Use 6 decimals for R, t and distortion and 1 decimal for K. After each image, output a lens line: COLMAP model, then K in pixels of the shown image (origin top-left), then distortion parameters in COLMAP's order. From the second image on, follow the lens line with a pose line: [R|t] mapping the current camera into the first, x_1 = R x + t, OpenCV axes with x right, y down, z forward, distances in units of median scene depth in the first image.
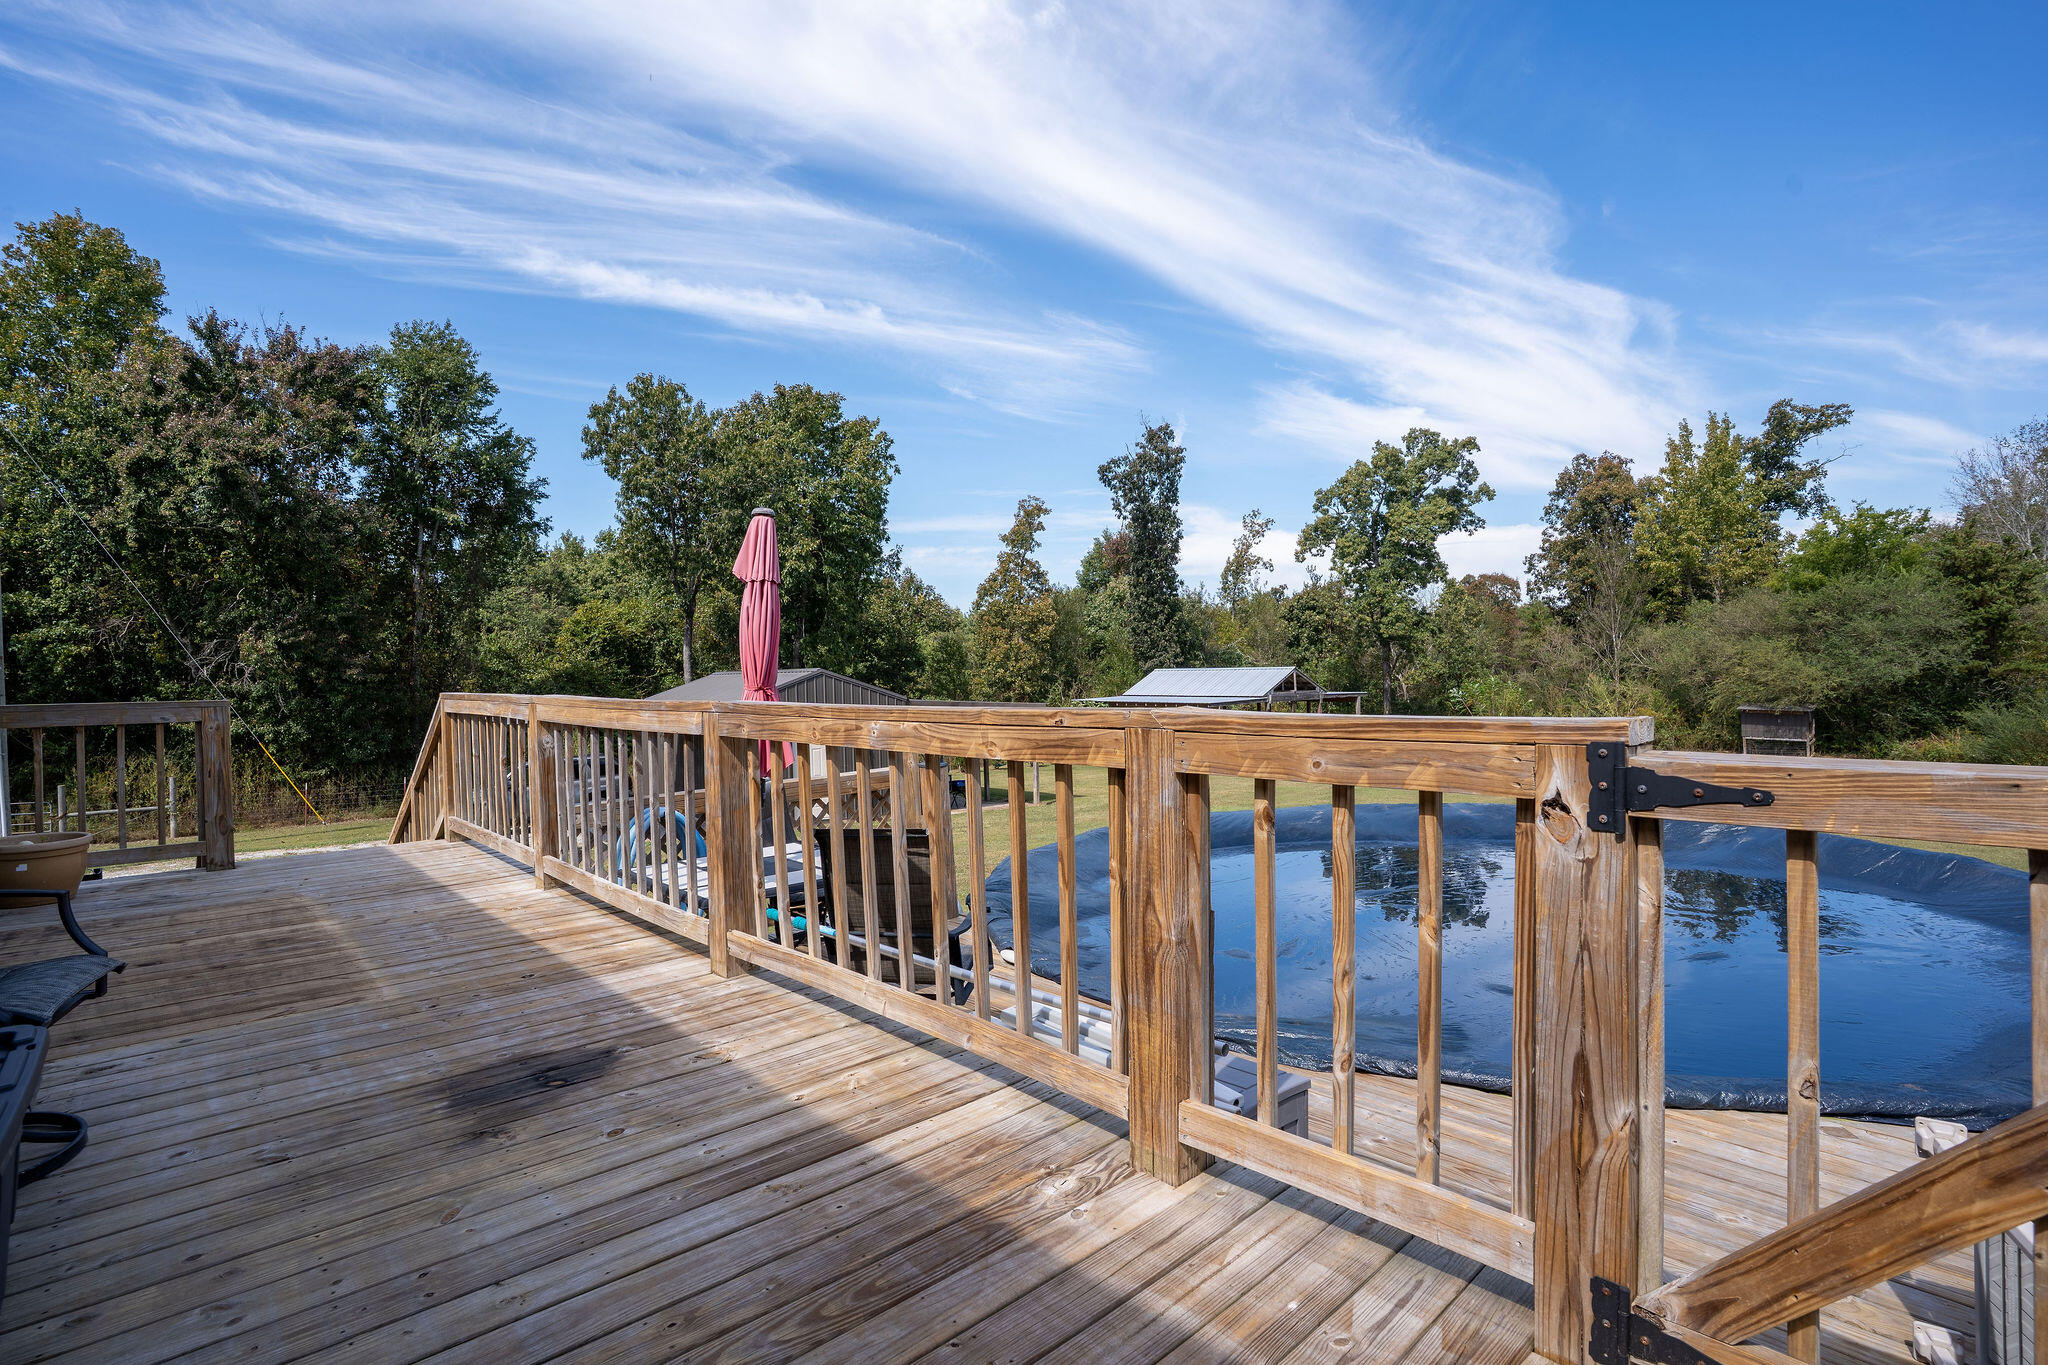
lens RADIAL K [[1000.9, 0, 1019.3], [0, 1000.9, 673.2], [0, 0, 1]] dist [-0.054144, 0.021372]
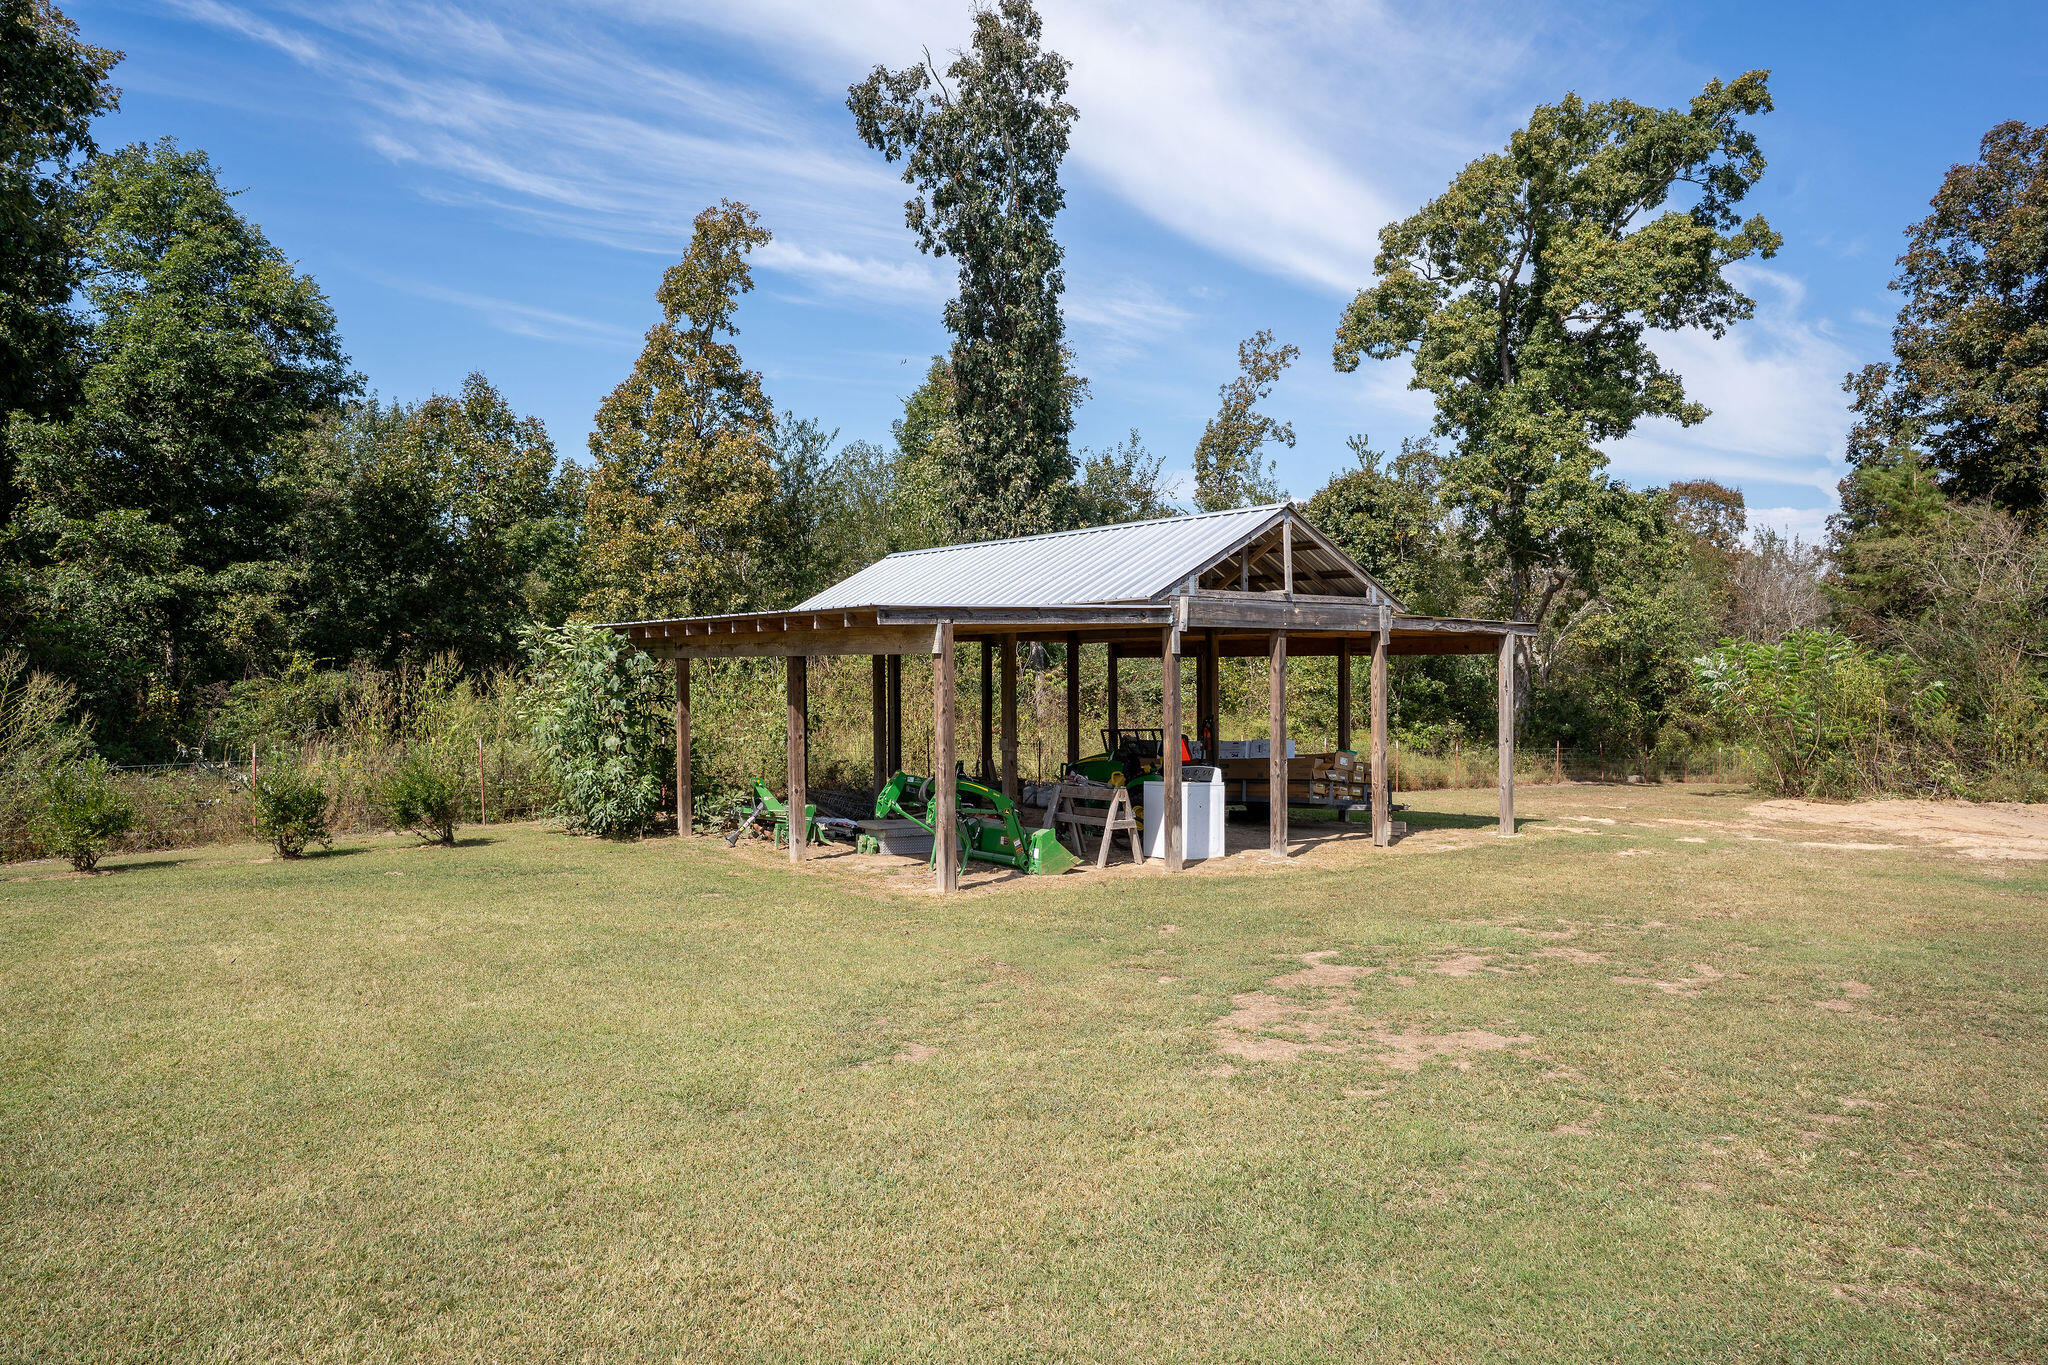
lens RADIAL K [[1257.6, 0, 1024.2], [0, 1257.6, 677.8], [0, 0, 1]] dist [-0.010199, 0.031718]
pose [[0.999650, 0.018567, 0.018840, 0.131190], [-0.018603, 0.999825, 0.001749, 0.026570], [-0.018804, -0.002099, 0.999821, 0.436686]]
